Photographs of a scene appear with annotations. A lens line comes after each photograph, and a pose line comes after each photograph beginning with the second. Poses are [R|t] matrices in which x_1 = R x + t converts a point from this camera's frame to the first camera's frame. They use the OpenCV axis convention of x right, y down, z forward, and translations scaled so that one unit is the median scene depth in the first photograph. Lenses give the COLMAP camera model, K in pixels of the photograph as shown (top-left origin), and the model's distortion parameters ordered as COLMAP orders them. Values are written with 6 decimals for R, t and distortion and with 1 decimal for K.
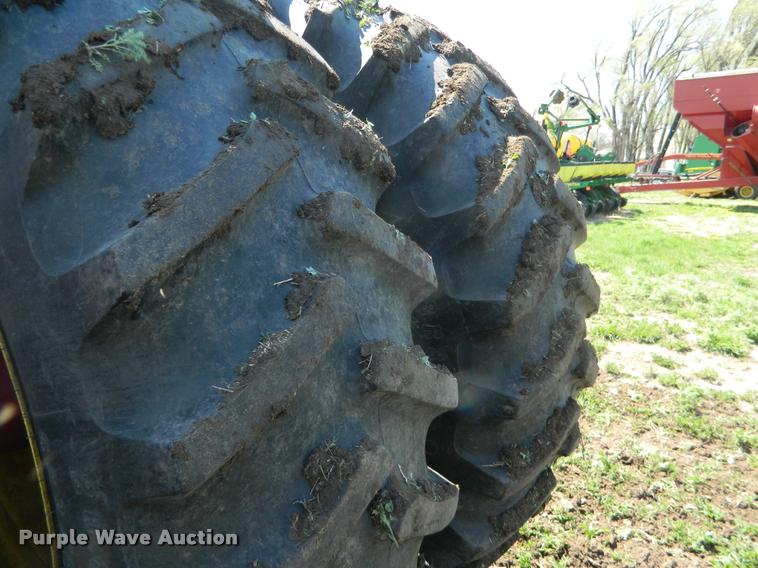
lens RADIAL K [[610.6, 0, 389.7], [0, 610.6, 293.6], [0, 0, 1]] dist [0.000594, -0.004539]
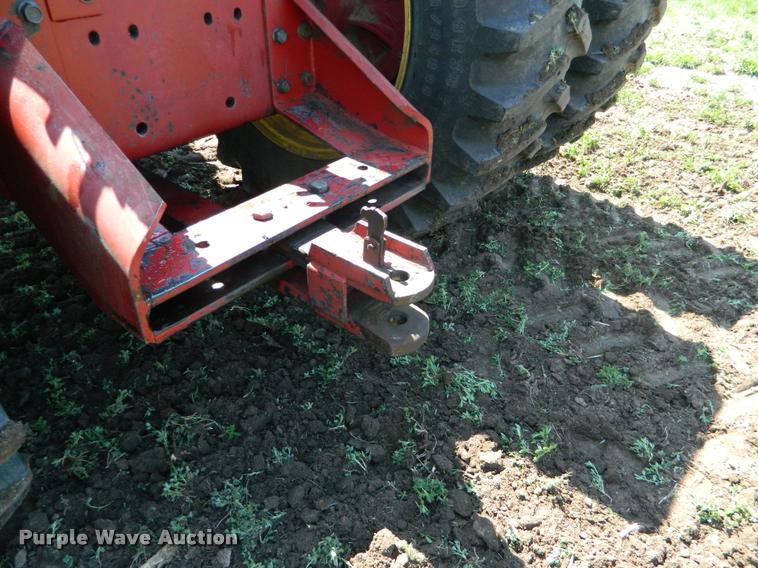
lens RADIAL K [[578.0, 0, 397.5], [0, 578.0, 294.1], [0, 0, 1]] dist [-0.001209, 0.003010]
pose [[0.998612, 0.046896, -0.023983, -0.224971], [-0.033865, 0.920362, 0.389600, 0.202602], [0.040343, -0.388247, 0.920672, -0.549778]]
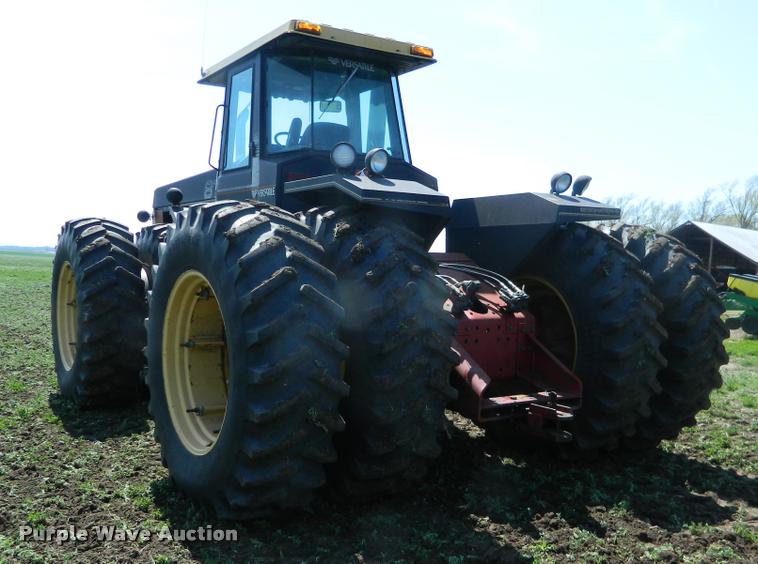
lens RADIAL K [[610.6, 0, 389.7], [0, 610.6, 291.6], [0, 0, 1]] dist [0.000594, -0.004539]
pose [[0.918221, 0.049958, -0.392906, -0.005594], [-0.118035, 0.981453, -0.151055, 0.386440], [0.378072, 0.185078, 0.907087, -1.931758]]
